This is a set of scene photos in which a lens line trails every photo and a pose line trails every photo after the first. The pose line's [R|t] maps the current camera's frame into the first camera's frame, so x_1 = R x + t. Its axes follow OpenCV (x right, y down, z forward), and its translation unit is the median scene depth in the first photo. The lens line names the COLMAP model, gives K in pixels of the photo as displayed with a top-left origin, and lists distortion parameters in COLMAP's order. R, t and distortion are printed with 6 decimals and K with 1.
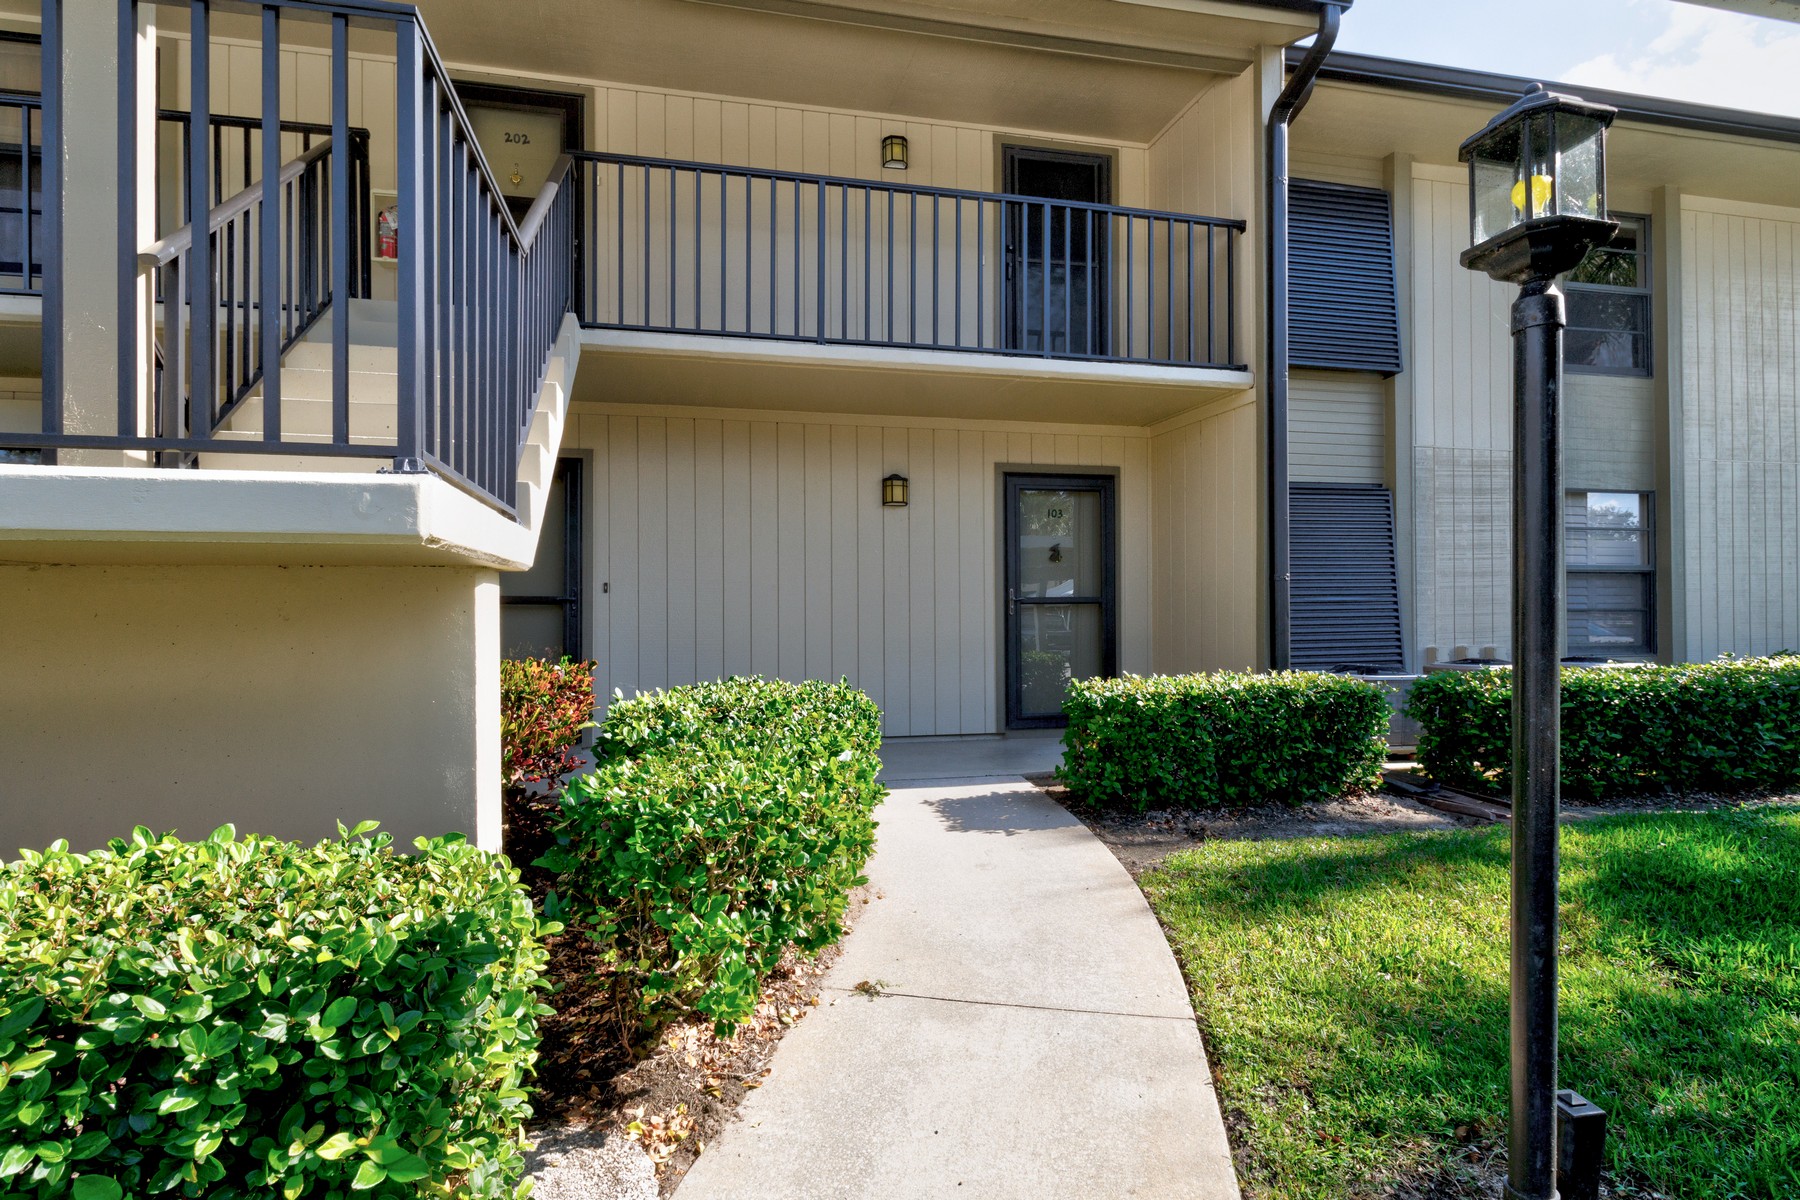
lens RADIAL K [[905.4, 0, 895.4], [0, 905.4, 611.5], [0, 0, 1]] dist [-0.001319, -0.000744]
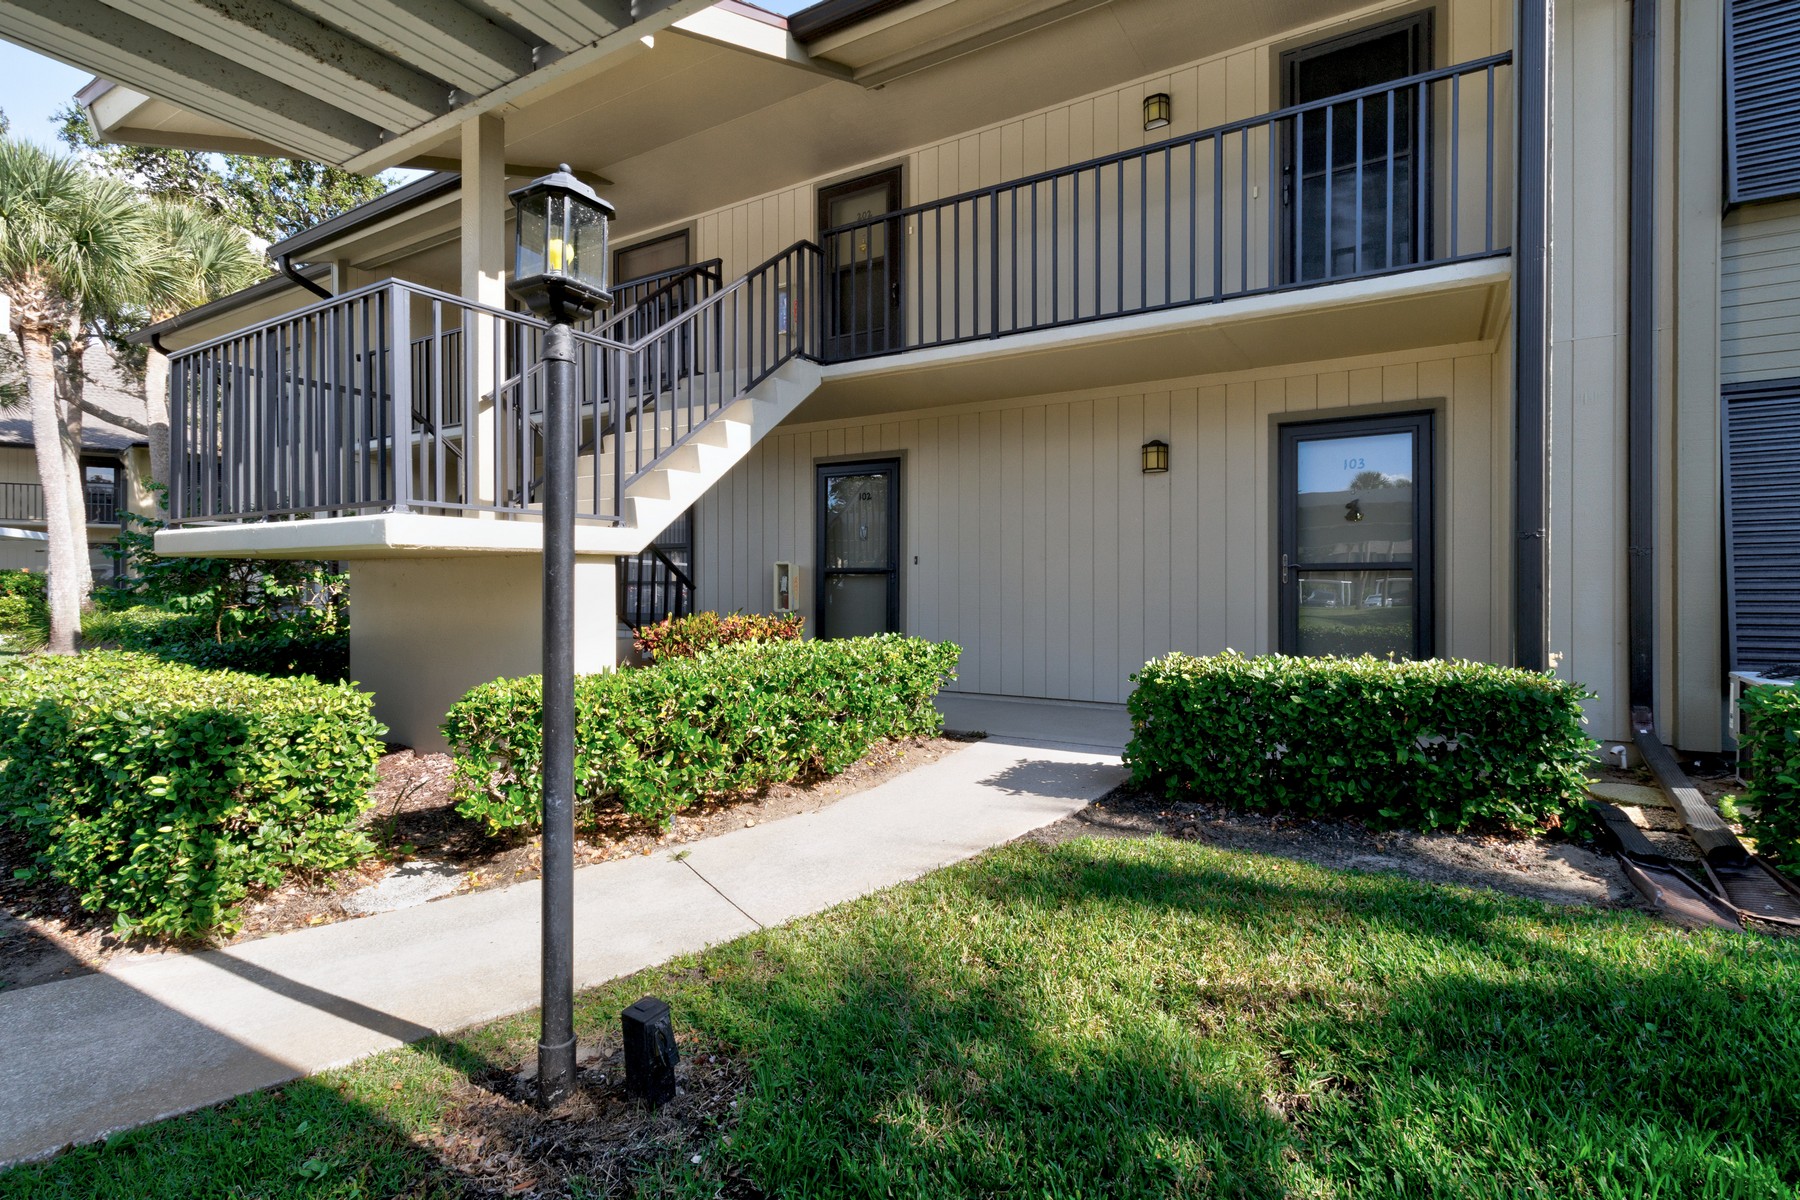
lens RADIAL K [[880.6, 0, 876.5], [0, 880.6, 585.3], [0, 0, 1]] dist [0.001382, -0.000076]
pose [[0.709648, 0.005588, -0.704534, 0.461858], [0.000799, 0.999962, 0.008736, -0.002685], [0.704556, -0.006762, 0.709616, 0.106747]]
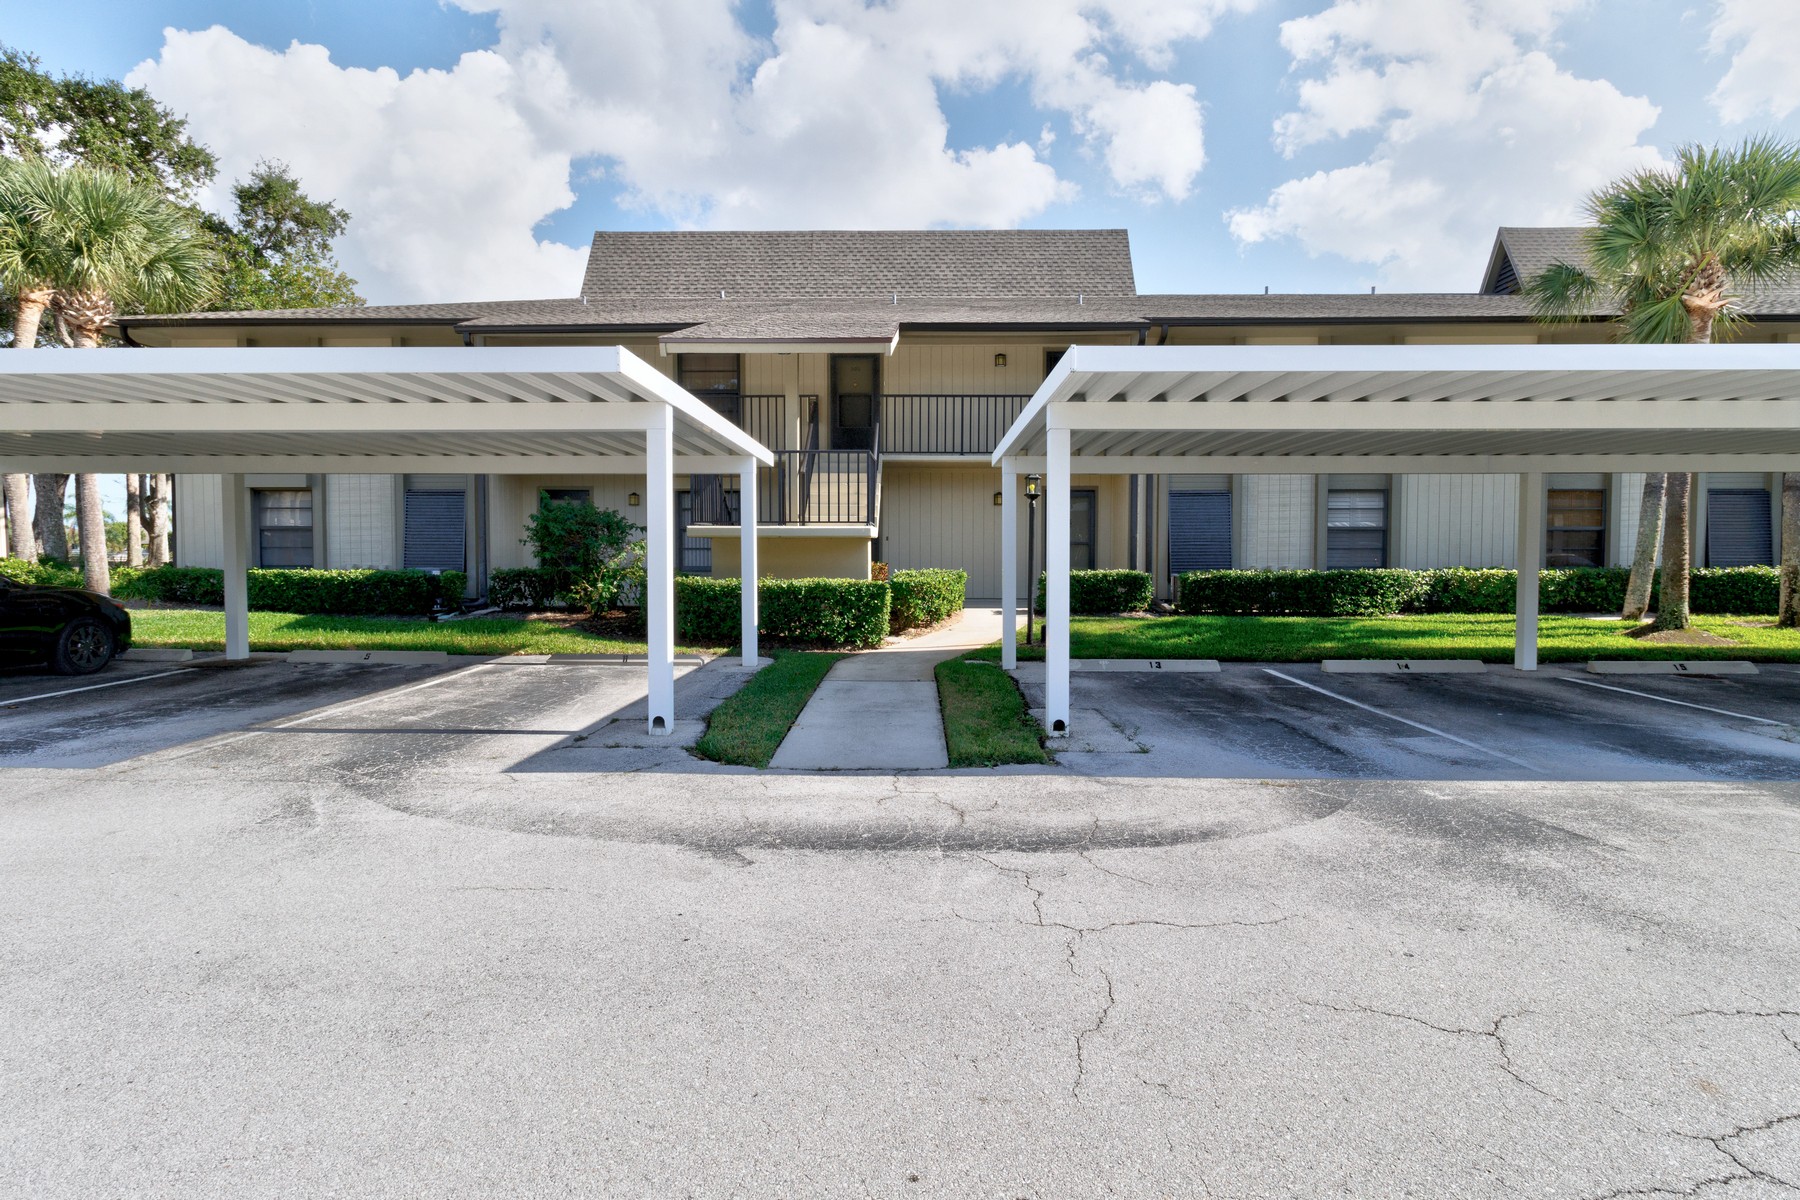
lens RADIAL K [[905.4, 0, 895.4], [0, 905.4, 611.5], [0, 0, 1]] dist [-0.001319, -0.000744]
pose [[0.968447, 0.017804, -0.248583, 0.345273], [0.000009, 0.997443, 0.071472, -0.006763], [0.249220, -0.069219, 0.965970, -1.480981]]
